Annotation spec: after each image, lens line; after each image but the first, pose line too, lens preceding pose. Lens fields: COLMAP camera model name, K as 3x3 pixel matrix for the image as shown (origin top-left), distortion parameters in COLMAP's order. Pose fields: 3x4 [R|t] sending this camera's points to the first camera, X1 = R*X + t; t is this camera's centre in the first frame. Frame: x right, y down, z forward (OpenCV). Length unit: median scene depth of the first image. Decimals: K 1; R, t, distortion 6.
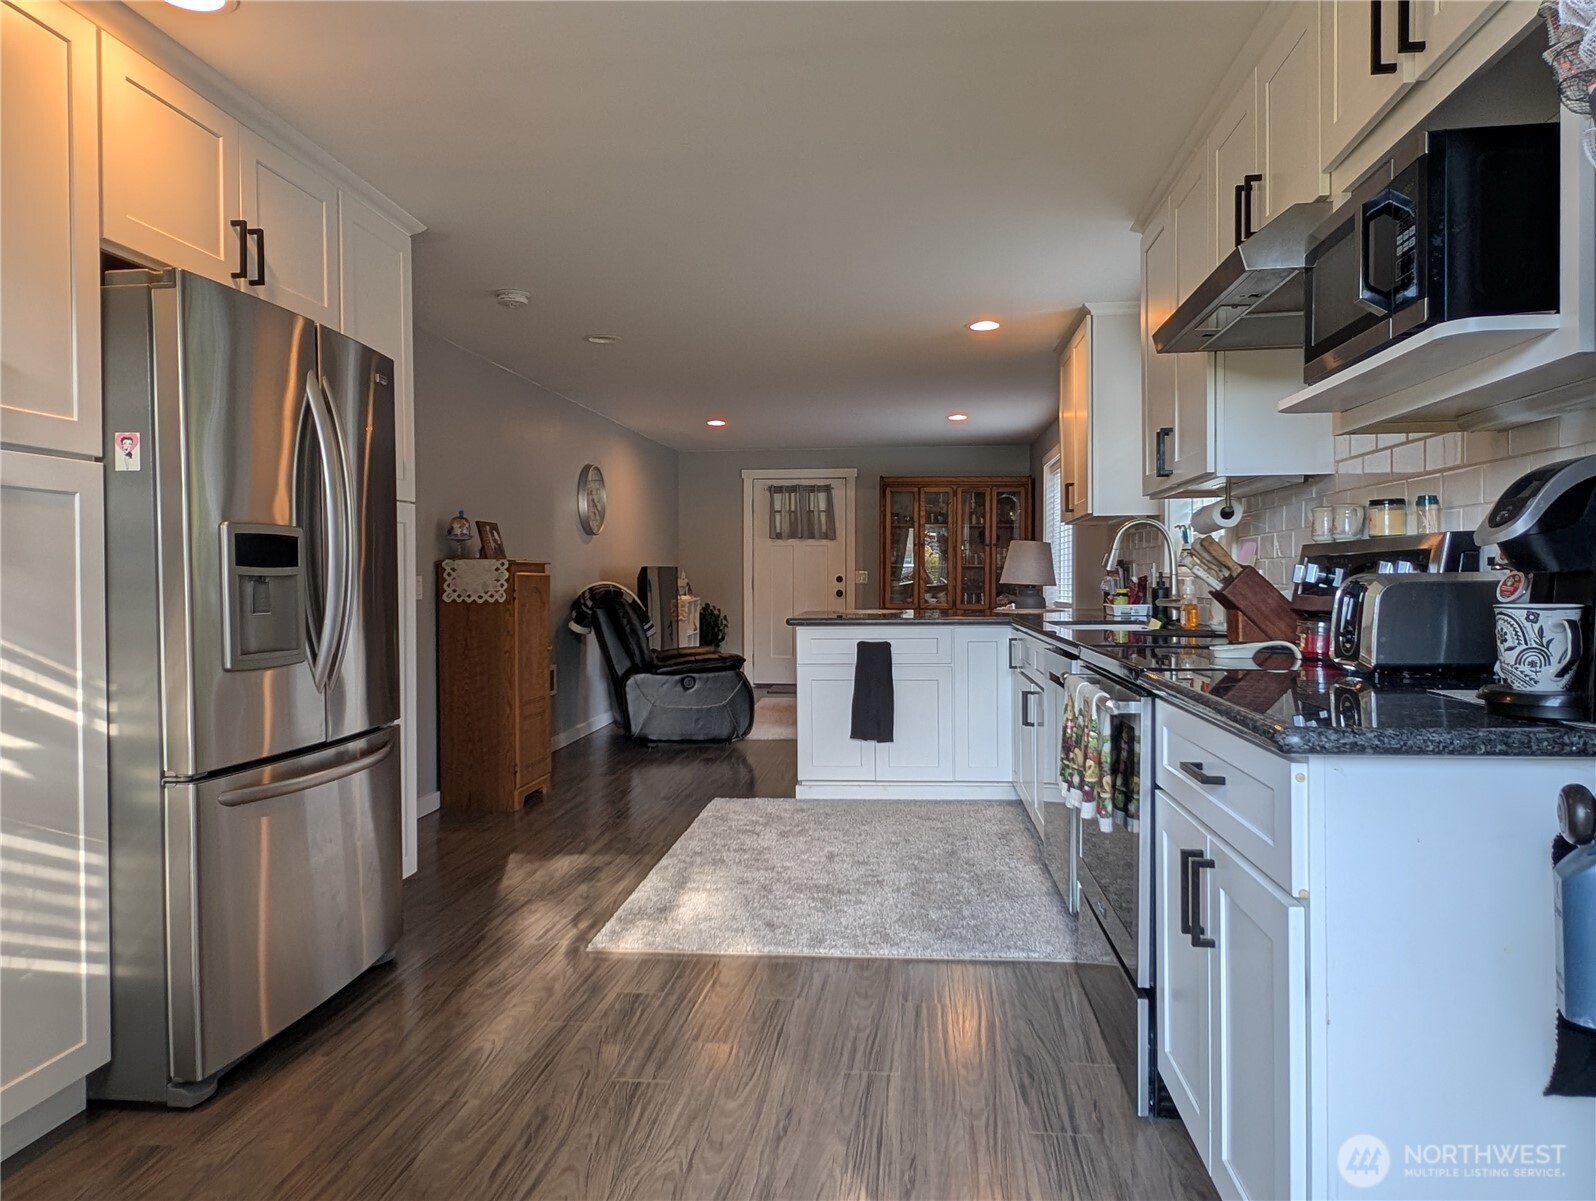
lens RADIAL K [[1054.2, 0, 804.3], [0, 1054.2, 594.0], [0, 0, 1]] dist [0.006735, 0.001979]
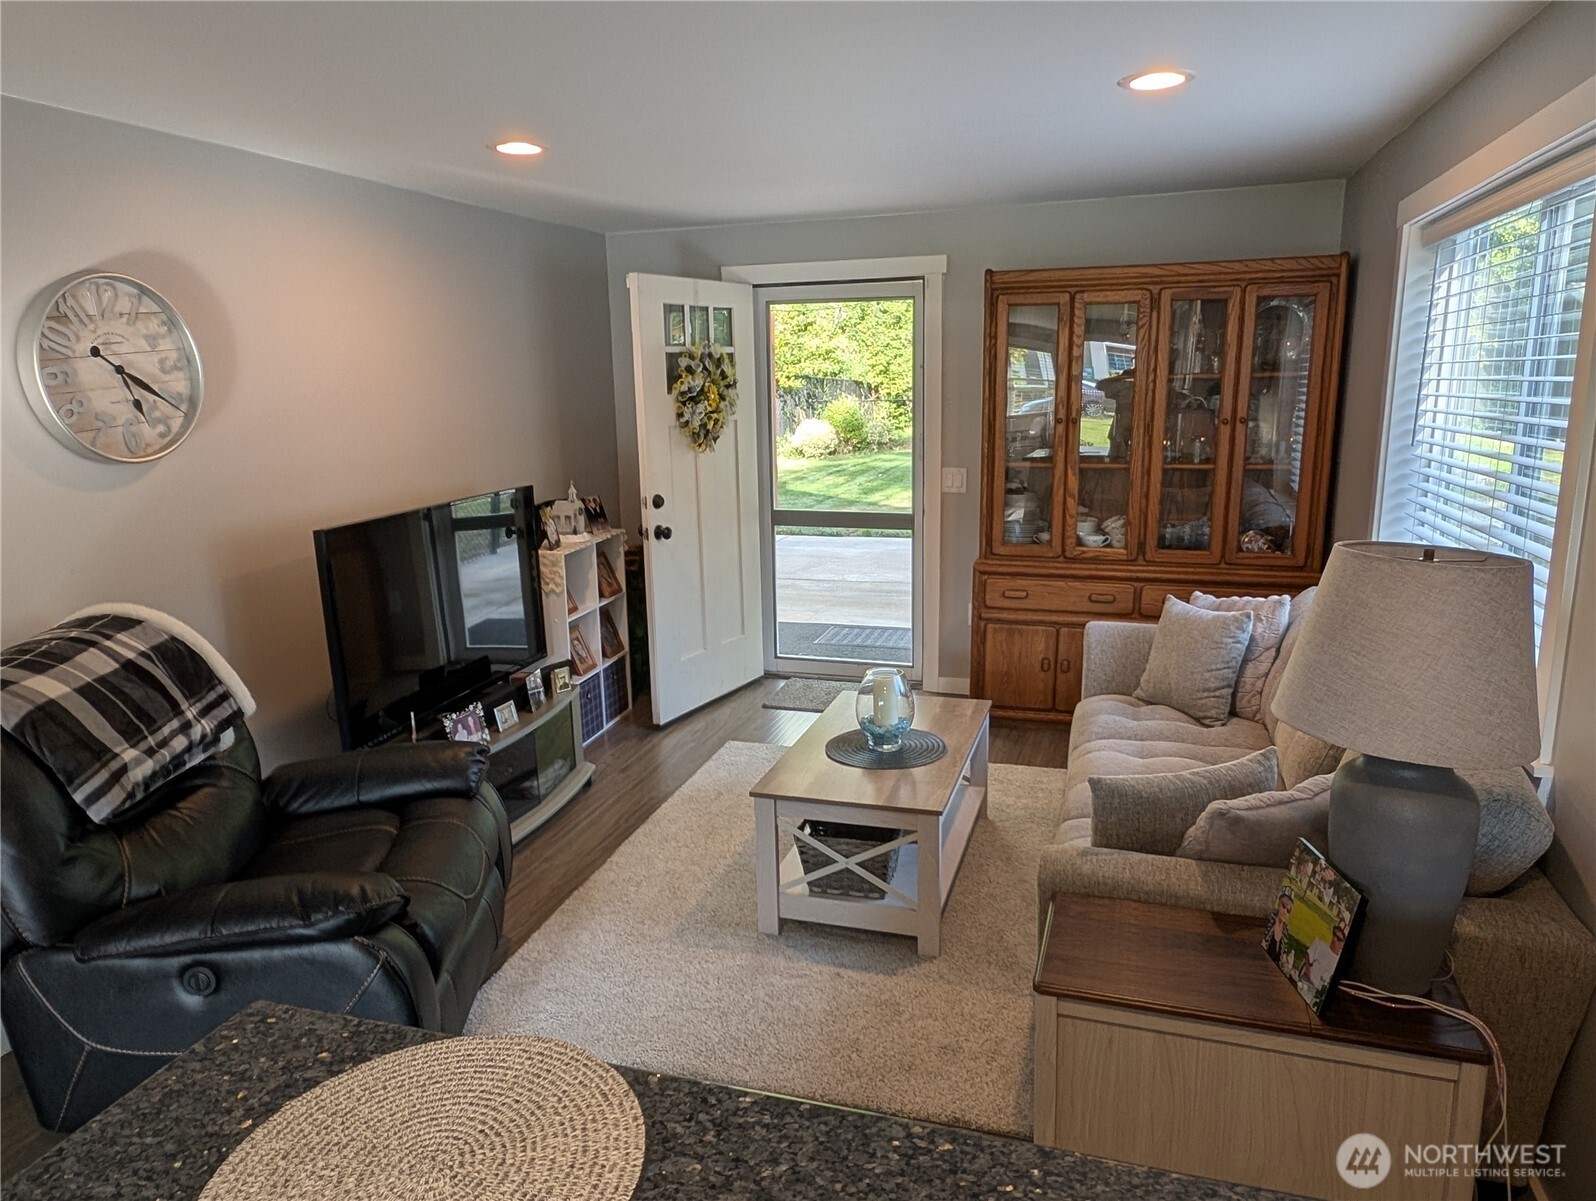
lens RADIAL K [[1054.2, 0, 785.7], [0, 1054.2, 609.5], [0, 0, 1]] dist [0.006735, 0.001979]
pose [[0.977715, 0.024734, -0.208474, 0.086213], [0.017398, 0.980074, 0.197869, -0.059333], [0.209214, -0.197086, 0.957803, 0.513970]]
